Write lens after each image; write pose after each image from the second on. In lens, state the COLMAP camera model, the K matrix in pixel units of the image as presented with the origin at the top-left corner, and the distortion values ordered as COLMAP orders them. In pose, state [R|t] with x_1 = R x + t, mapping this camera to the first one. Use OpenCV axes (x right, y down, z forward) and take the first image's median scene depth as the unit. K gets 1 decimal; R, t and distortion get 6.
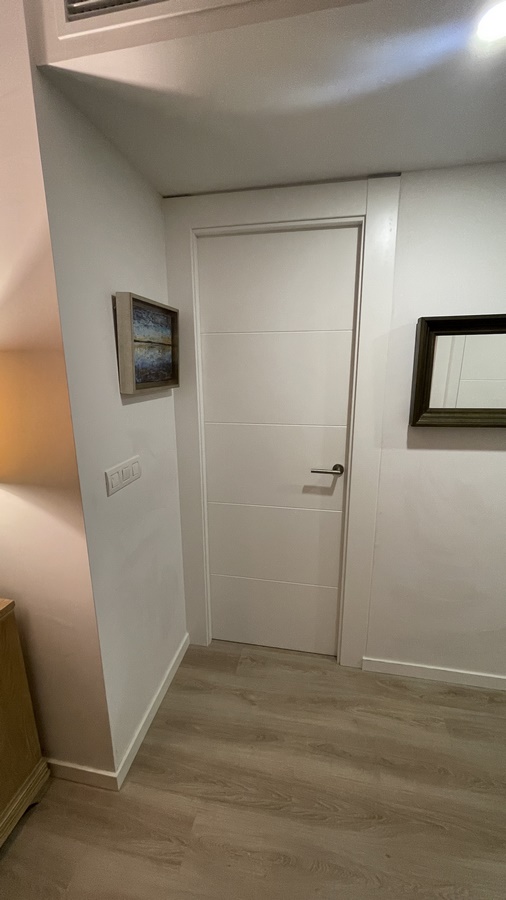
lens RADIAL K [[357.5, 0, 252.7], [0, 357.5, 450.1], [0, 0, 1]] dist [-0.015409, 0.001033]
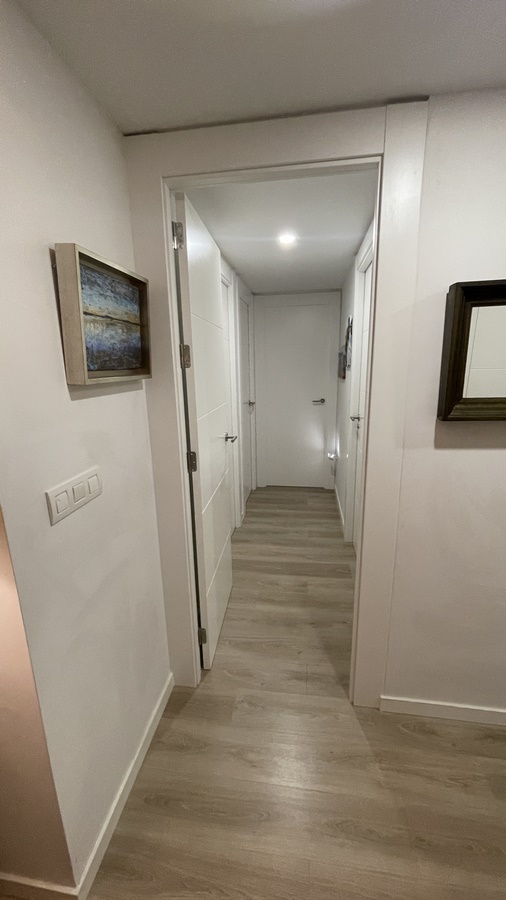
lens RADIAL K [[357.5, 0, 252.6], [0, 357.5, 450.7], [0, 0, 1]] dist [-0.015409, 0.001033]
pose [[0.998947, -0.023235, 0.039549, -0.016604], [0.022862, 0.999690, 0.009848, -0.016930], [-0.039765, -0.008934, 0.999169, 0.213471]]
